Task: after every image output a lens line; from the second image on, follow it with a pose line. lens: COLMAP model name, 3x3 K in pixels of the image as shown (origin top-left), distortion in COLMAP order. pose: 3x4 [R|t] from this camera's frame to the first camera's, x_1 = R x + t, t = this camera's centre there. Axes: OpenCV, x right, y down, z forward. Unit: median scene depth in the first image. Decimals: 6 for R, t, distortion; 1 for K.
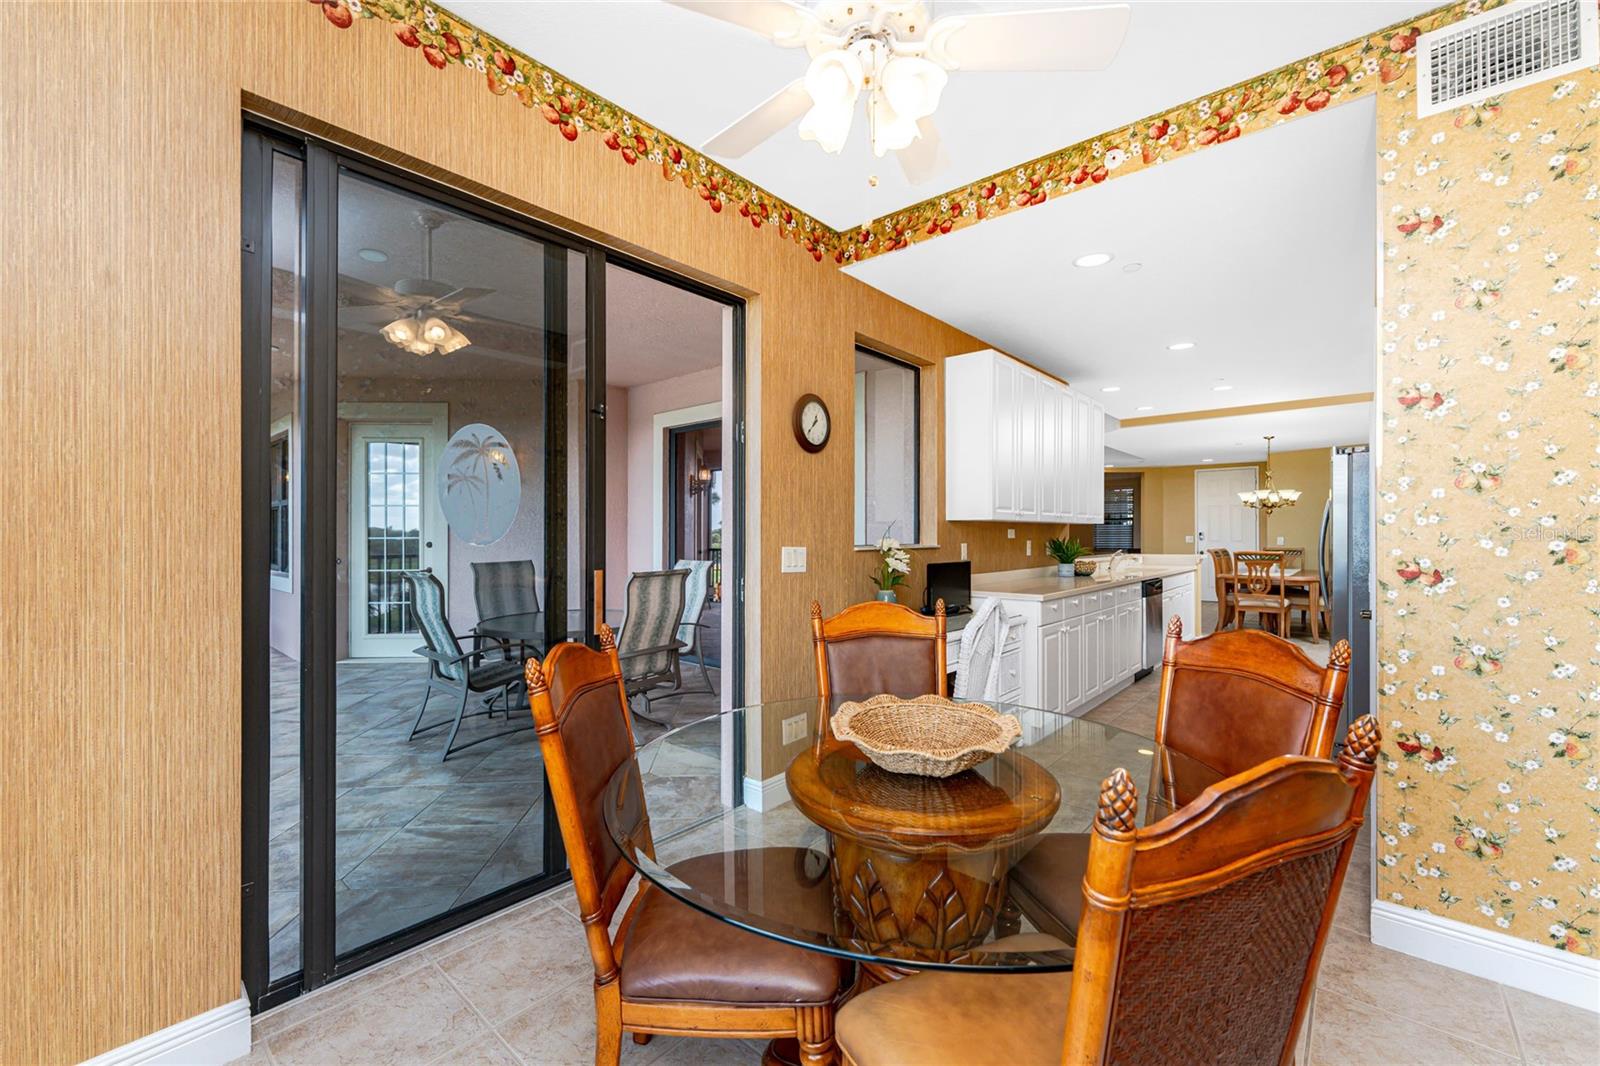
lens RADIAL K [[645.2, 0, 804.9], [0, 645.2, 529.9], [0, 0, 1]] dist [-0.004361, -0.000985]
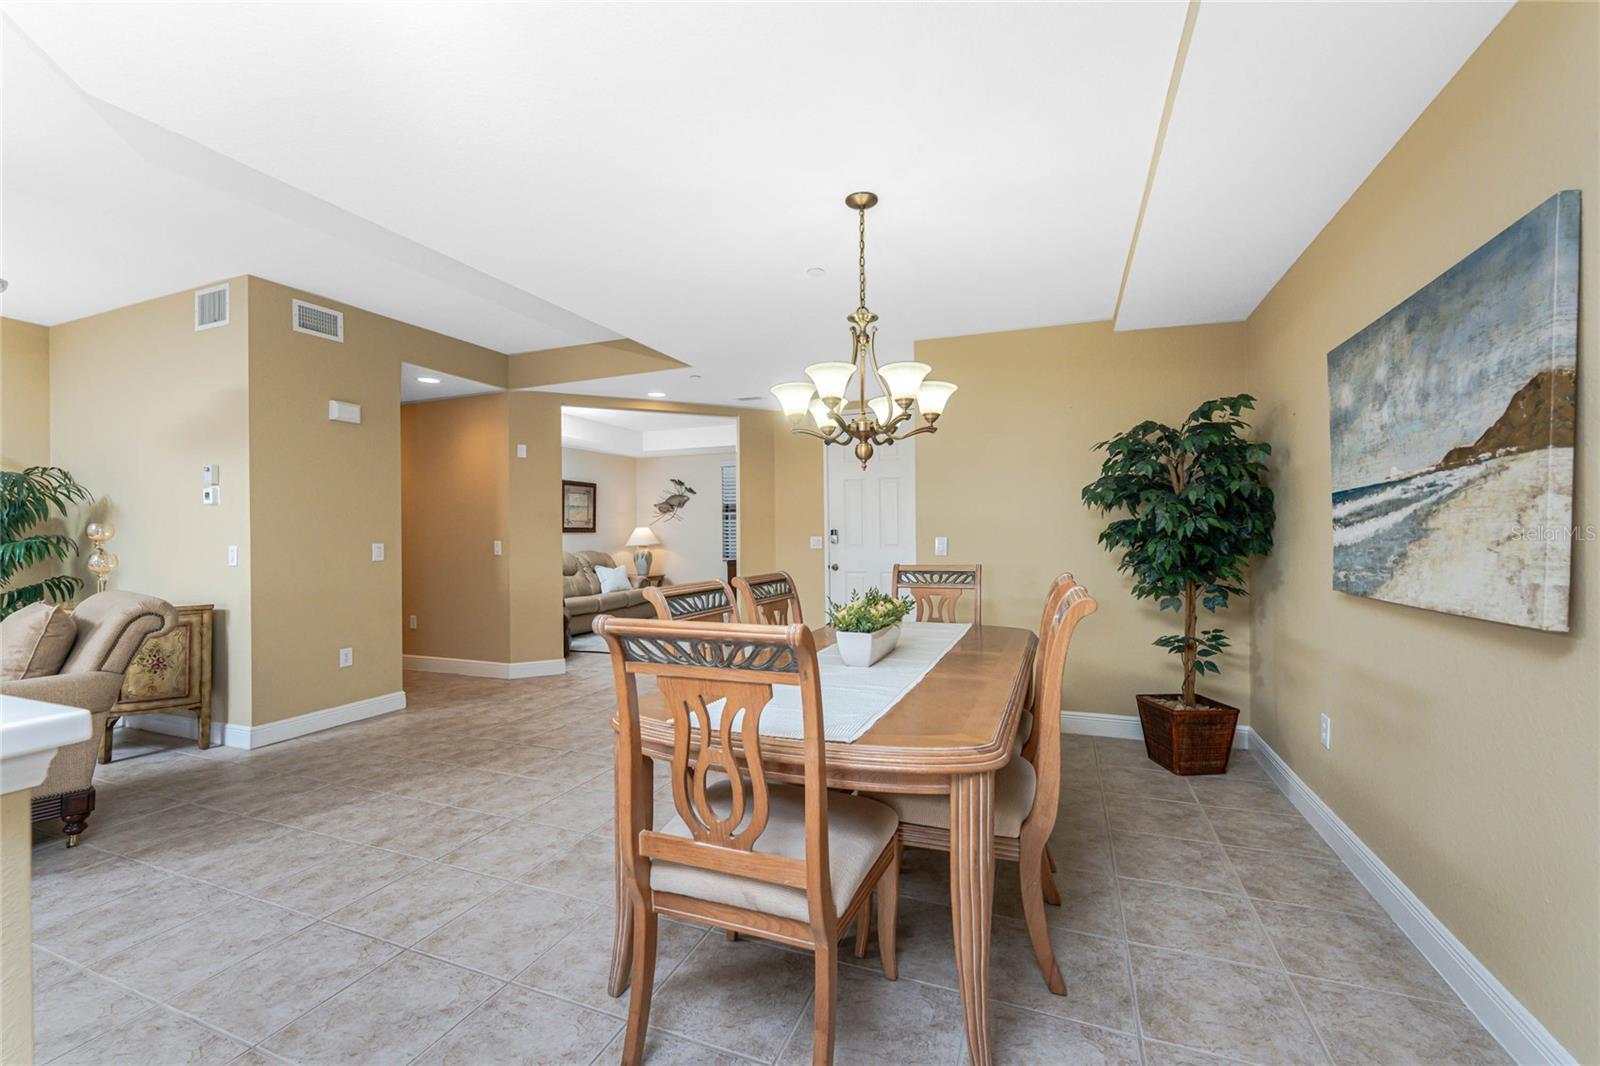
lens RADIAL K [[645.2, 0, 788.6], [0, 645.2, 533.1], [0, 0, 1]] dist [-0.004361, -0.000985]
pose [[0.948143, -0.007391, 0.317757, 0.657214], [0.007626, 0.999971, 0.000504, 0.009559], [-0.317751, 0.001946, 0.948172, 0.807167]]
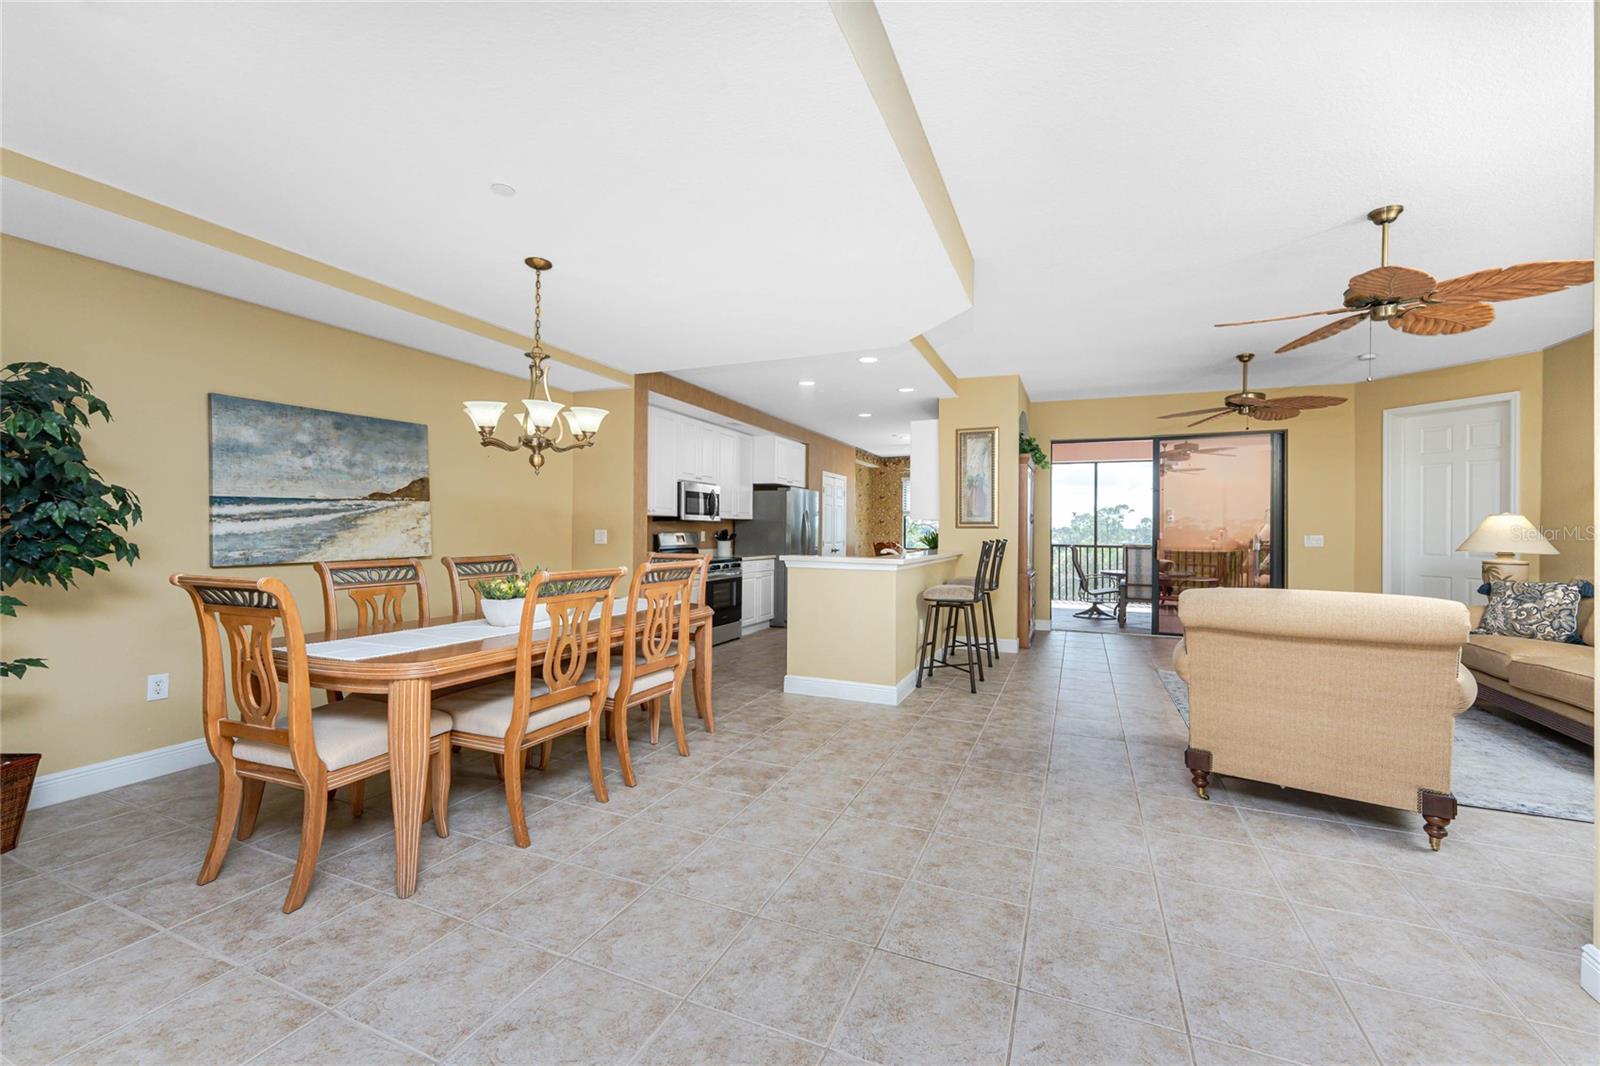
lens RADIAL K [[645.2, 0, 827.4], [0, 645.2, 512.5], [0, 0, 1]] dist [-0.004361, -0.000985]
pose [[-0.937830, -0.021119, -0.346453, 0.763811], [-0.011901, 0.999517, -0.028713, 0.010587], [0.346892, -0.022805, -0.937628, 1.554942]]
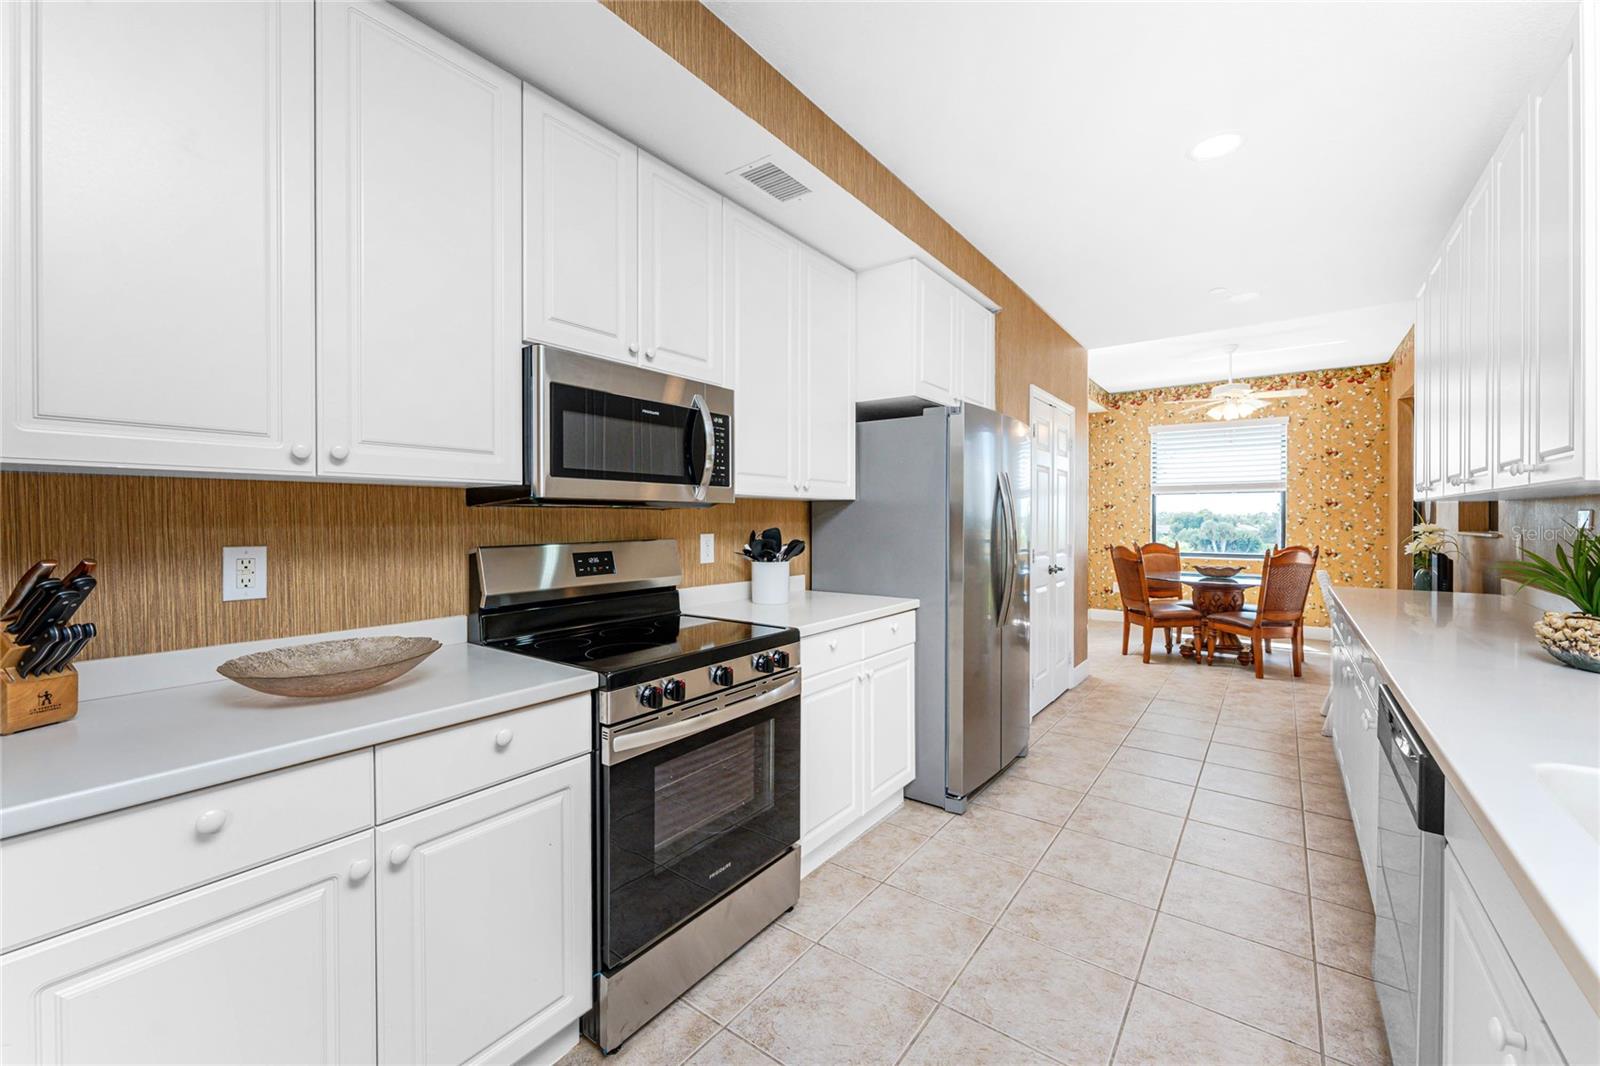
lens RADIAL K [[645.2, 0, 788.6], [0, 645.2, 519.1], [0, 0, 1]] dist [-0.004361, -0.000985]
pose [[-0.997702, -0.002931, -0.067694, 0.578763], [-0.003070, 0.999993, 0.001952, 0.004166], [0.067688, 0.002155, -0.997704, 0.899451]]
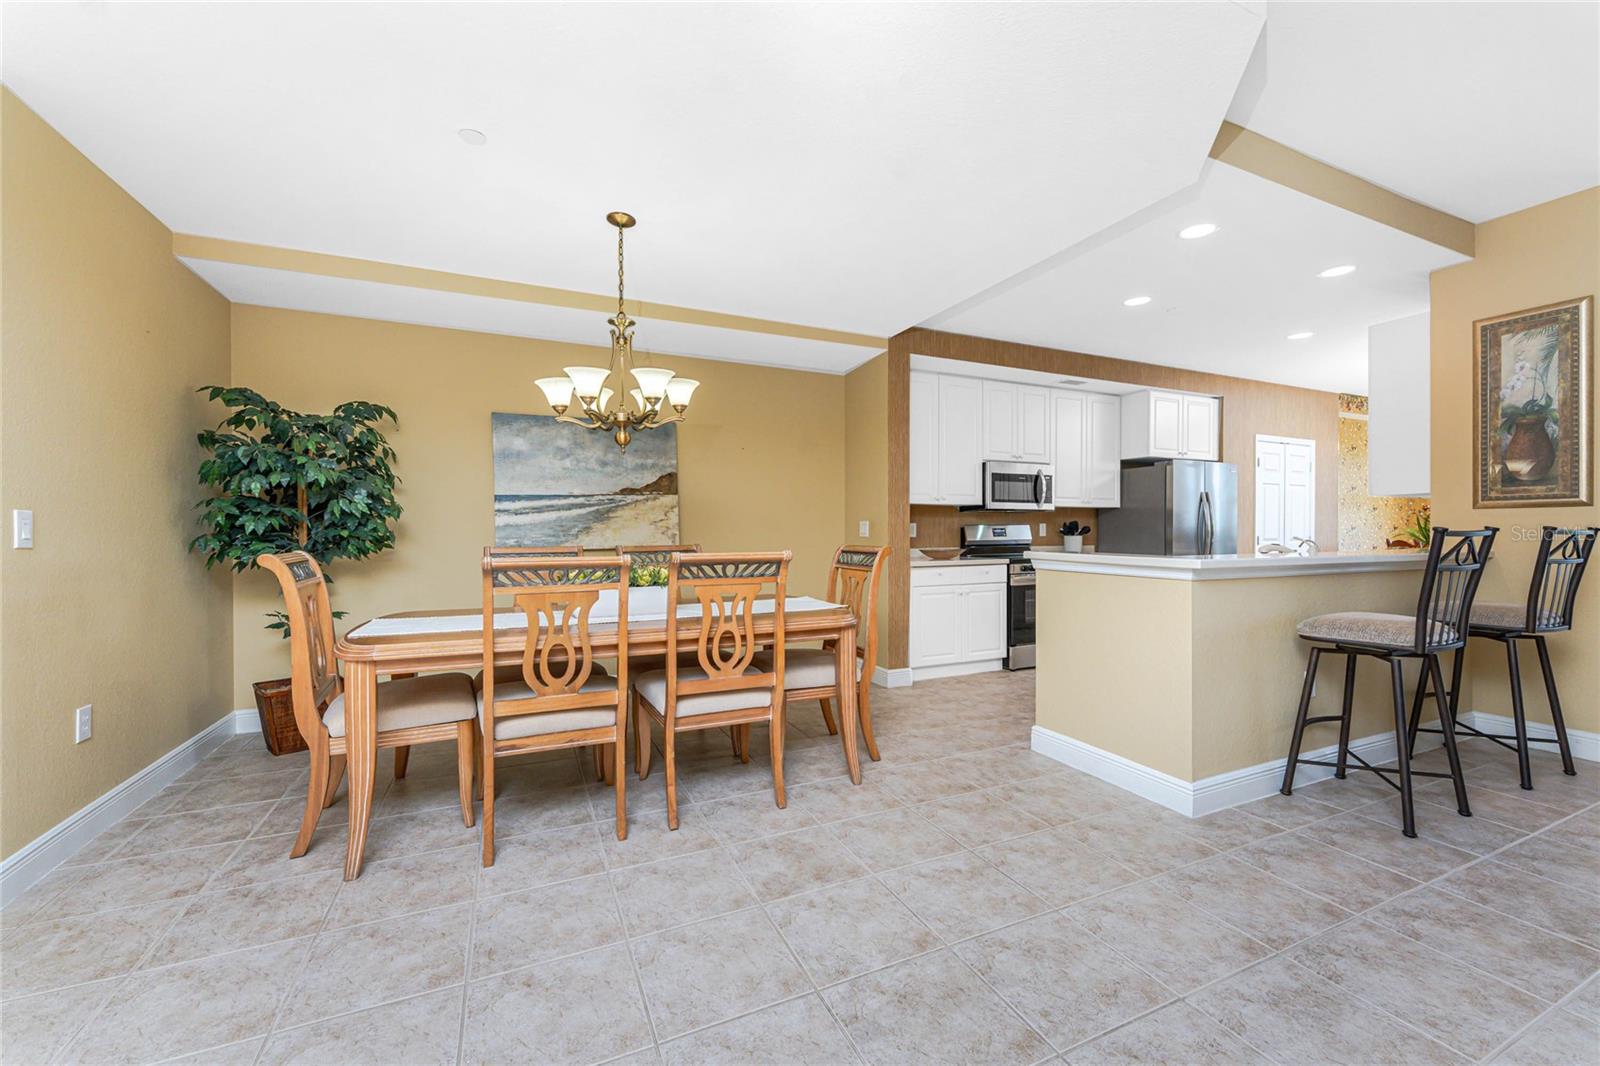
lens RADIAL K [[645.2, 0, 816.6], [0, 645.2, 533.5], [0, 0, 1]] dist [-0.004361, -0.000985]
pose [[-0.919060, -0.003651, 0.394101, 0.541795], [-0.000794, 0.999972, 0.007412, 0.020114], [-0.394117, 0.006500, -0.919037, 1.400637]]
